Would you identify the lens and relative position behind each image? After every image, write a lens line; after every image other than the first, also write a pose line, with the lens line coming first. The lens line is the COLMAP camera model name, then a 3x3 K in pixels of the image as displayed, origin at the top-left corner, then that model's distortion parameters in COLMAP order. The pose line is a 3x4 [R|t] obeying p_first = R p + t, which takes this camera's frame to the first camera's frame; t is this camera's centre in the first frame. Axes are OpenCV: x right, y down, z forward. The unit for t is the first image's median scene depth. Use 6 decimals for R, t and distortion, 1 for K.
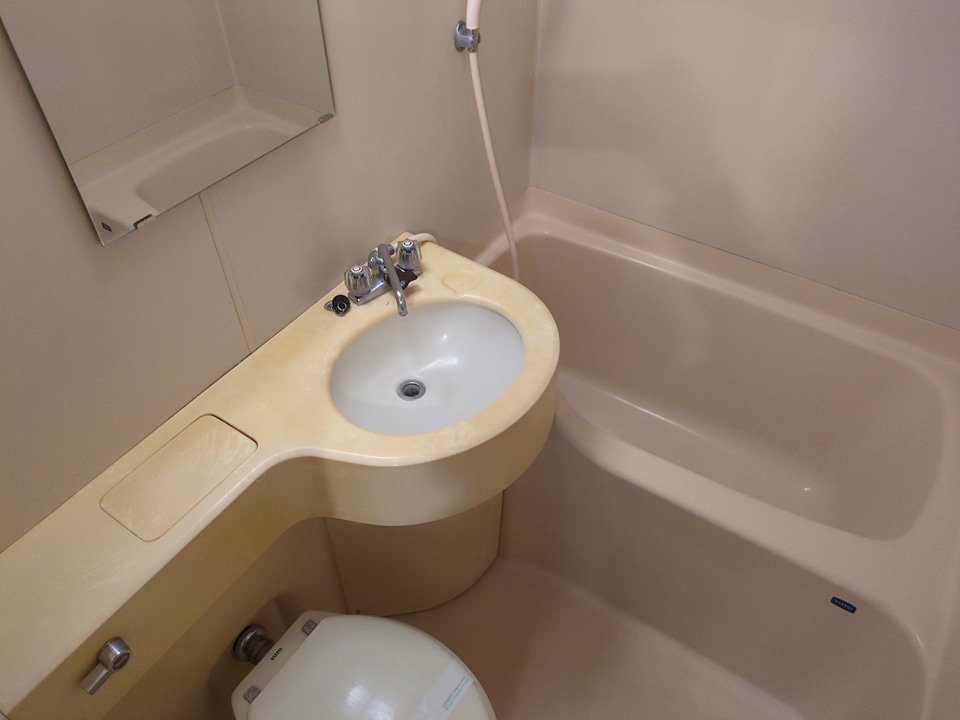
lens RADIAL K [[716.1, 0, 474.2], [0, 716.1, 353.4], [0, 0, 1]] dist [0.051647, -0.041037]
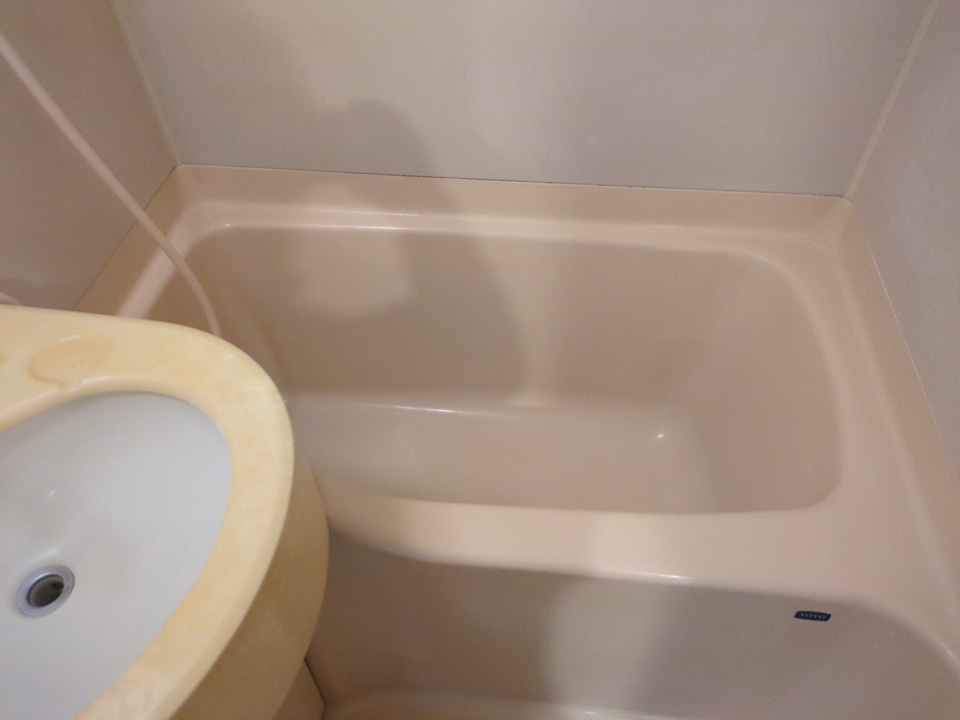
lens RADIAL K [[730.4, 0, 485.1], [0, 730.4, 364.3], [0, 0, 1]] dist [0.030128, -0.008498]
pose [[0.890222, -0.347542, 0.294481, 0.100752], [0.331917, 0.937646, 0.103202, -0.055054], [-0.311986, 0.005870, 0.950069, 0.409424]]
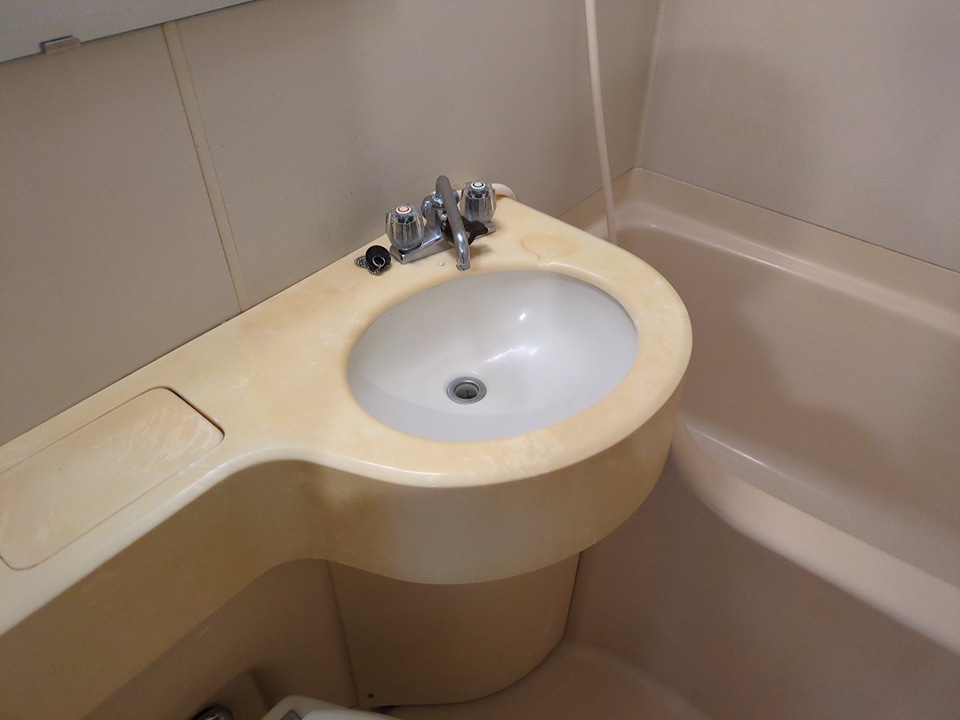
lens RADIAL K [[730.4, 0, 485.1], [0, 730.4, 364.3], [0, 0, 1]] dist [0.030128, -0.008498]
pose [[0.994529, 0.077685, -0.069833, -0.022446], [-0.081811, 0.994941, -0.058298, 0.069464], [0.064951, 0.063692, 0.995854, 0.299552]]
